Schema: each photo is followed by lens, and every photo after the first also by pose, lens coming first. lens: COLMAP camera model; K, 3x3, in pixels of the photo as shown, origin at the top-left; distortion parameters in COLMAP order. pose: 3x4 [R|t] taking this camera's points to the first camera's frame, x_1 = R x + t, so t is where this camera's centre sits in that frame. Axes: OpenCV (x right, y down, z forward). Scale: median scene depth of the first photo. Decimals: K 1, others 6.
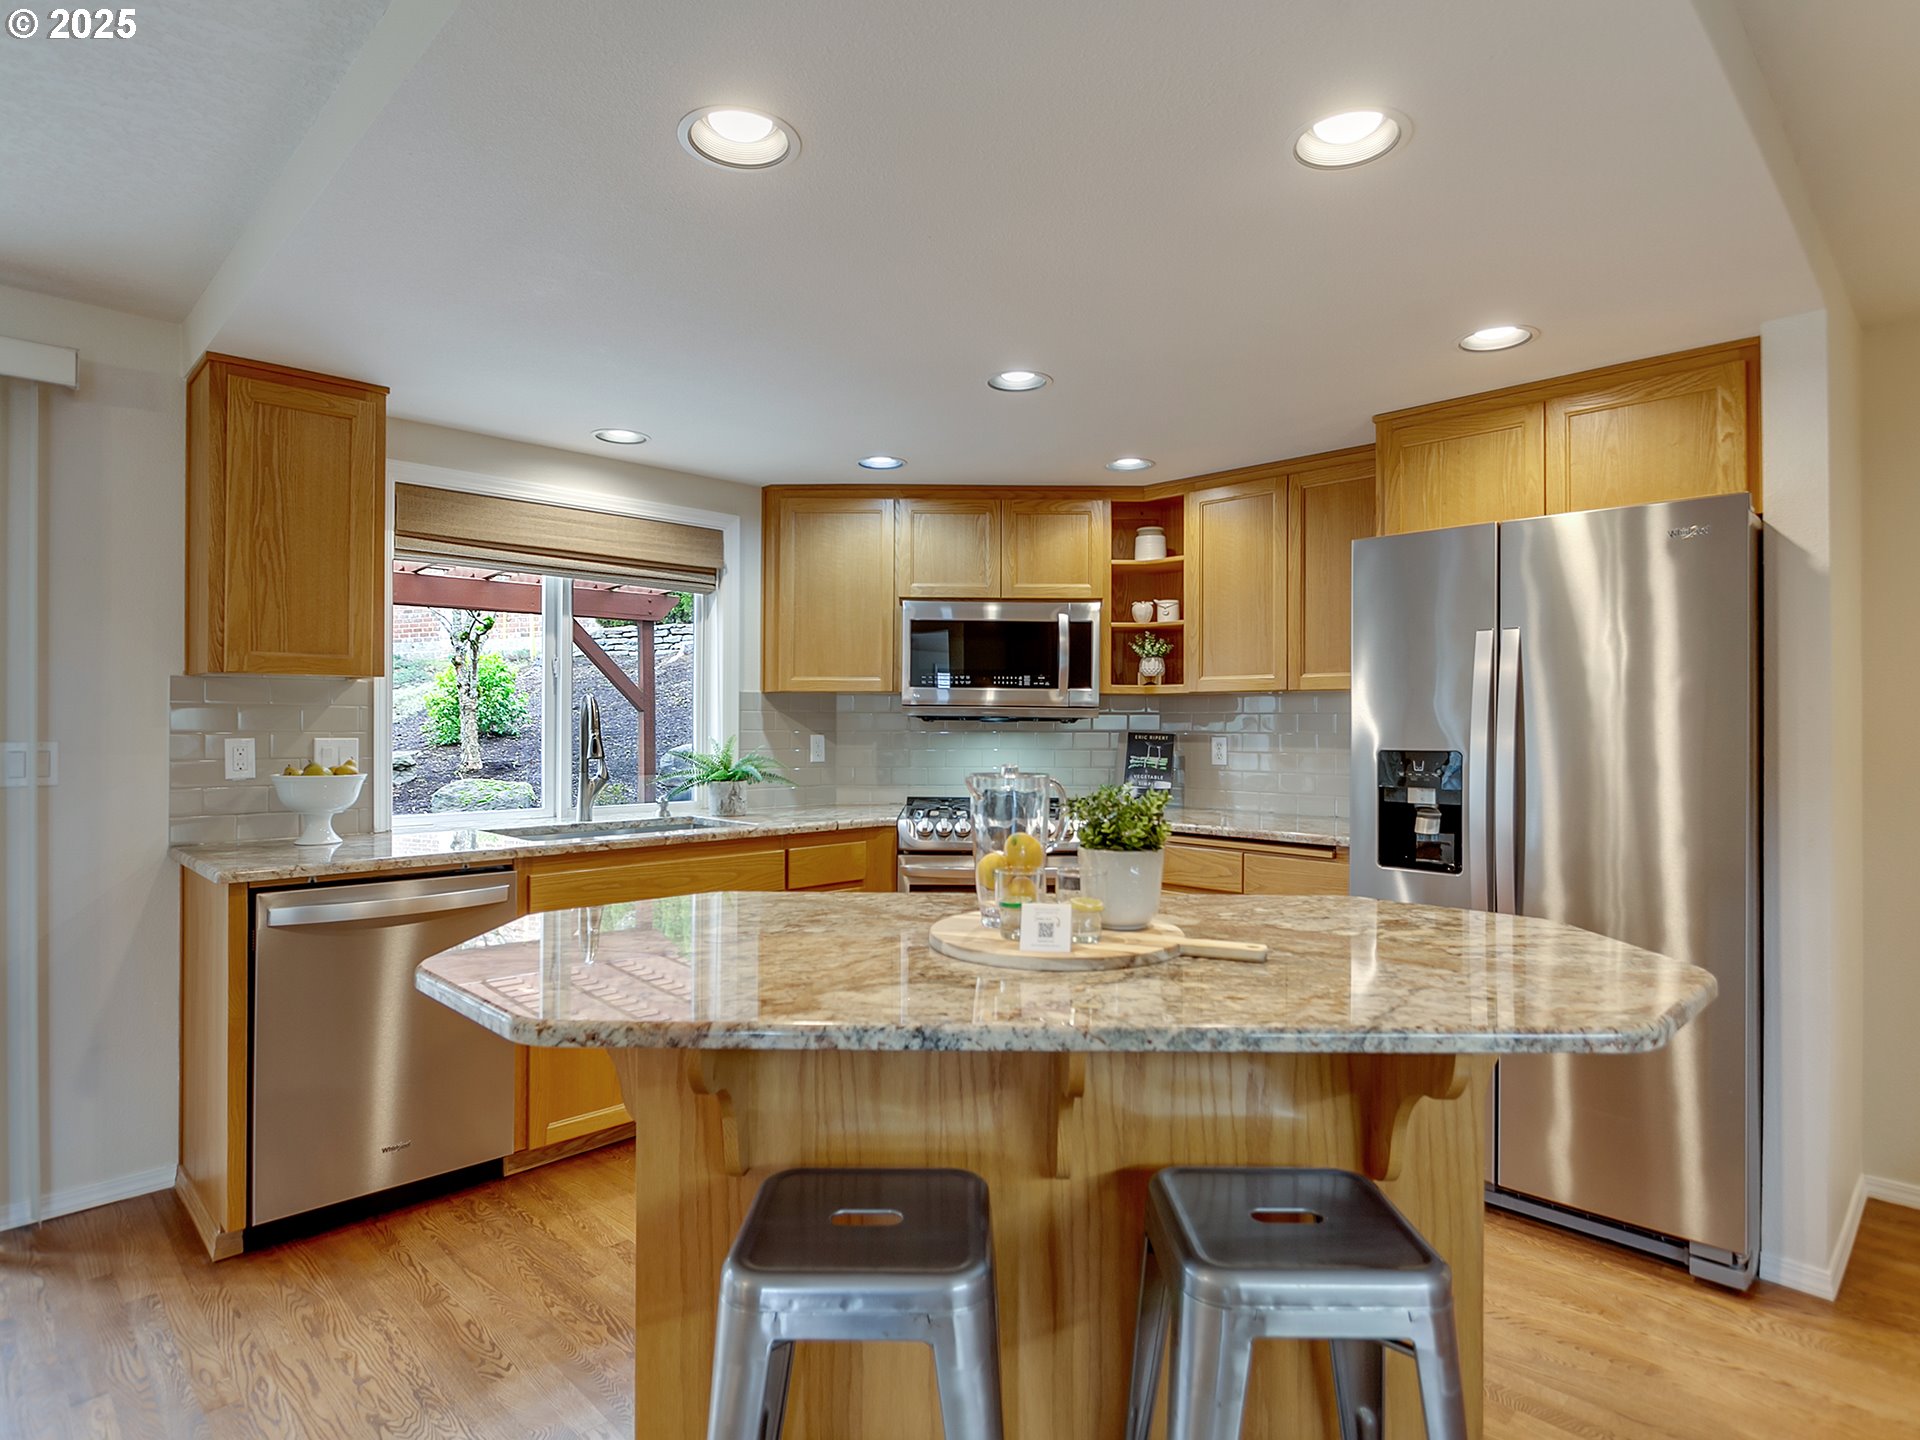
lens RADIAL K [[1041.7, 0, 957.2], [0, 1041.7, 712.6], [0, 0, 1]] dist [-0.016848, 0.006934]
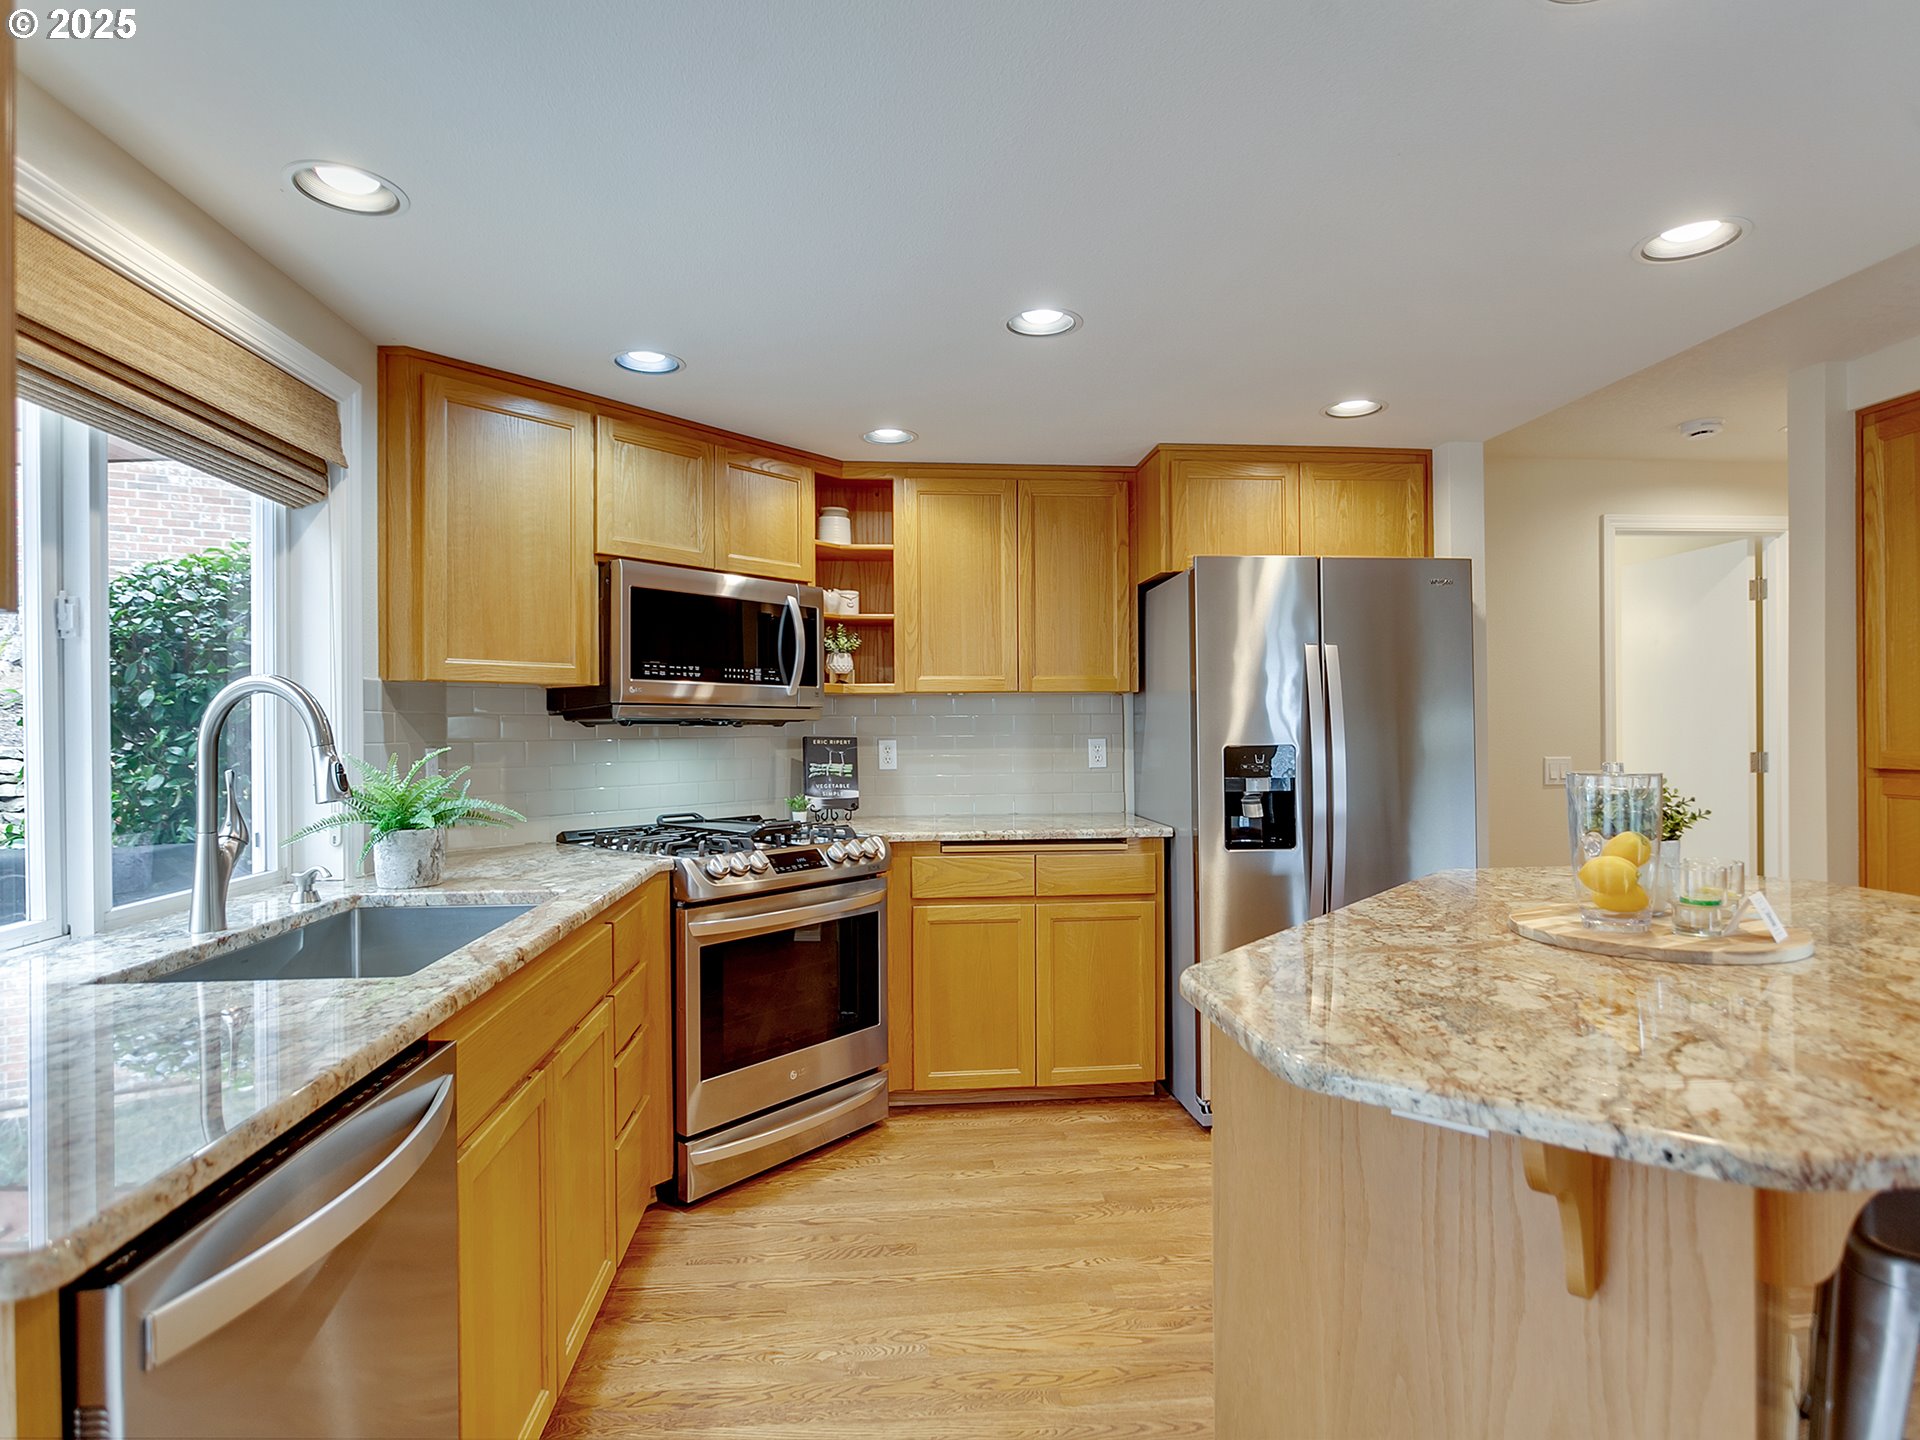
lens RADIAL K [[1041.7, 0, 952.4], [0, 1041.7, 730.4], [0, 0, 1]] dist [-0.016848, 0.006934]
pose [[0.636480, -0.011649, 0.771206, -0.649726], [0.001018, 0.999898, 0.014263, 0.001825], [-0.771293, -0.008293, 0.636426, 0.516862]]
